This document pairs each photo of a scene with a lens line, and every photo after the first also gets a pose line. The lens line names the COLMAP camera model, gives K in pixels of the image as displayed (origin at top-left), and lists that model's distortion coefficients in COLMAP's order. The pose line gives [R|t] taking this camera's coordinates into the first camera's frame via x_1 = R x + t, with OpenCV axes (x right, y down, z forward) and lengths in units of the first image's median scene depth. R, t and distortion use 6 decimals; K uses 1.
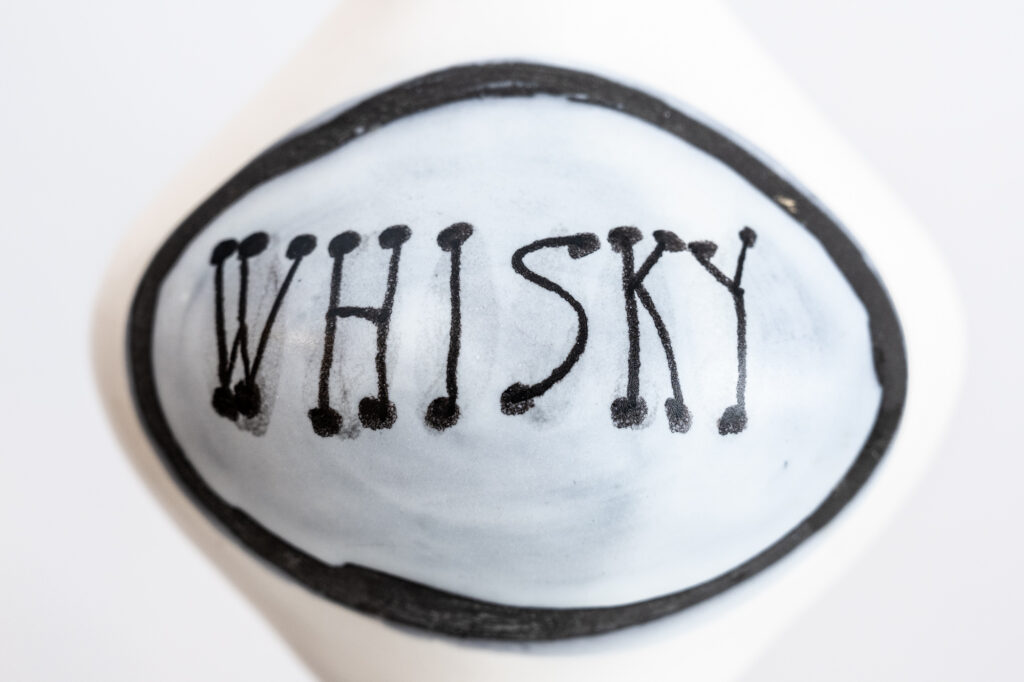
lens RADIAL K [[2678.2, 0, 512.0], [0, 2678.2, 341.0], [0, 0, 1]] dist [0.126629, 0.157042]
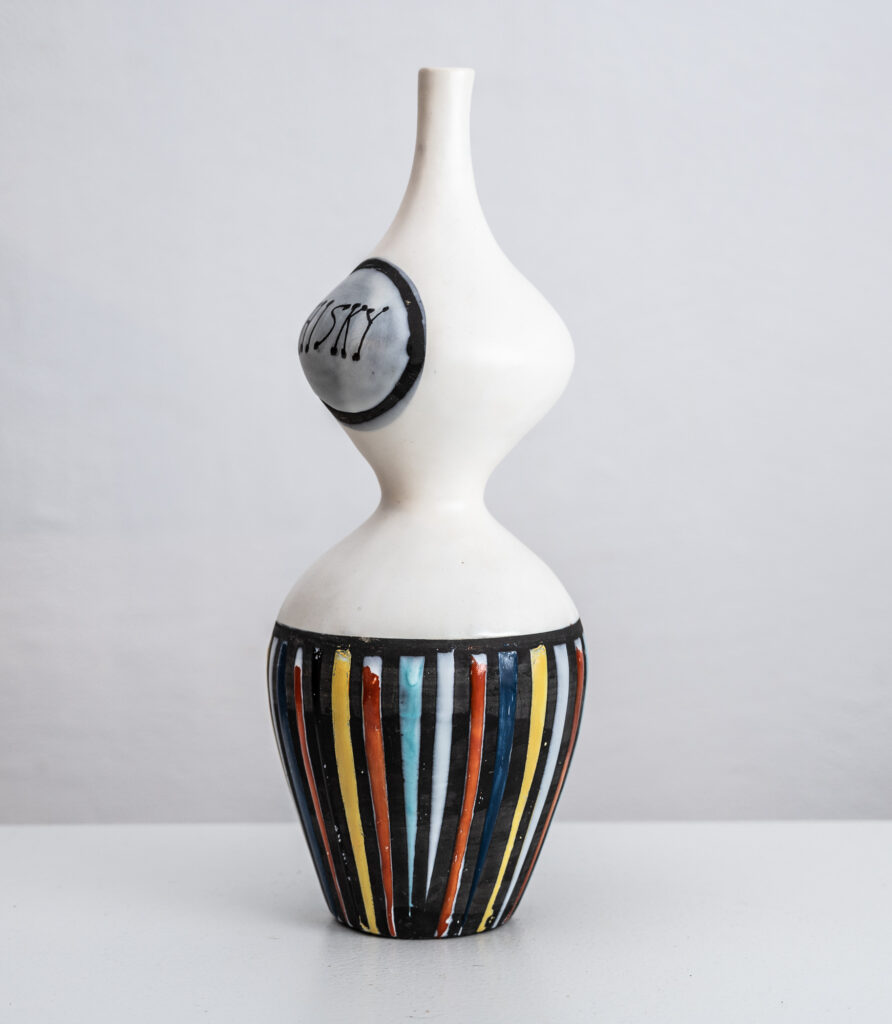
lens RADIAL K [[2540.3, 0, 446.0], [0, 2540.3, 512.0], [0, 0, 1]] dist [-0.025385, -0.003933]
pose [[0.541824, 0.107991, -0.833525, 2.924293], [-0.168611, 0.985517, 0.018080, 0.148592], [0.823406, 0.130745, 0.552185, -0.723286]]
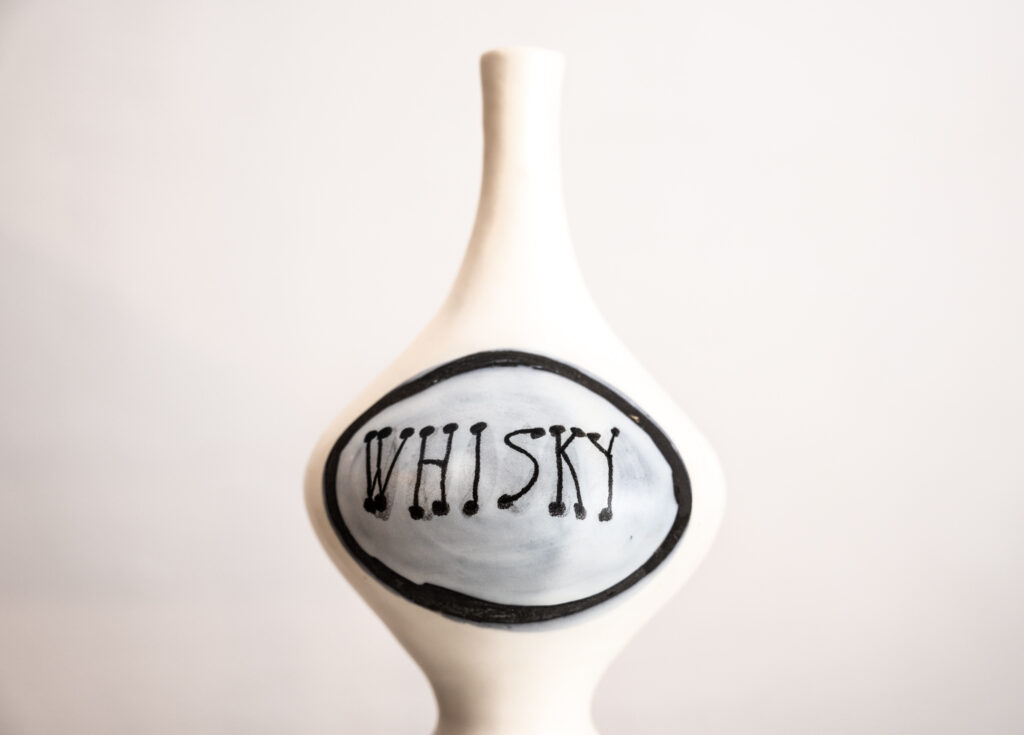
lens RADIAL K [[1875.3, 0, 542.0], [0, 1875.3, 368.2], [0, 0, 1]] dist [-0.008412, -0.010843]
pose [[0.999902, 0.013757, -0.002611, 0.032844], [-0.013980, 0.991424, -0.129932, 0.107345], [0.000801, 0.129955, 0.991520, -0.498802]]
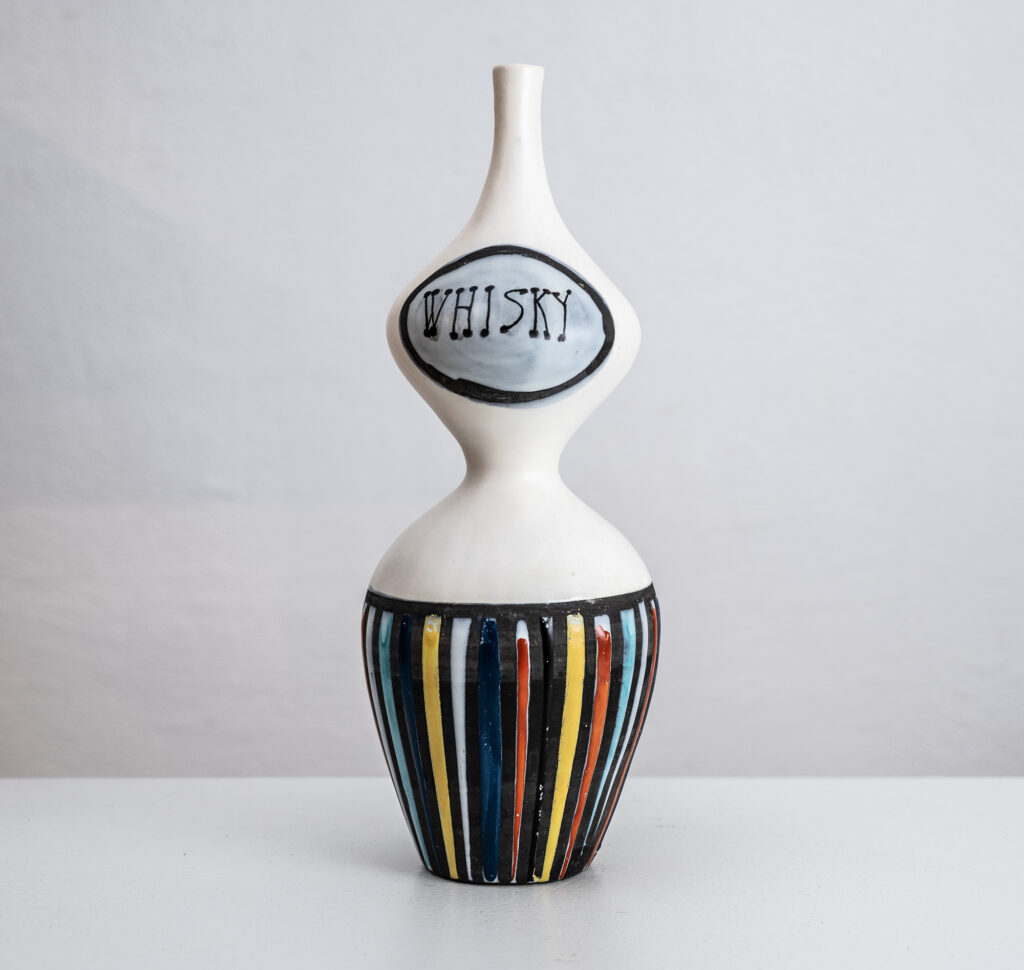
lens RADIAL K [[2409.2, 0, 586.7], [0, 2409.2, 484.2], [0, 0, 1]] dist [-0.025141, -0.072905]
pose [[0.999728, 0.019470, -0.012850, 0.161667], [-0.020393, 0.996887, -0.076159, 0.482967], [0.011328, 0.076400, 0.997013, -2.318133]]
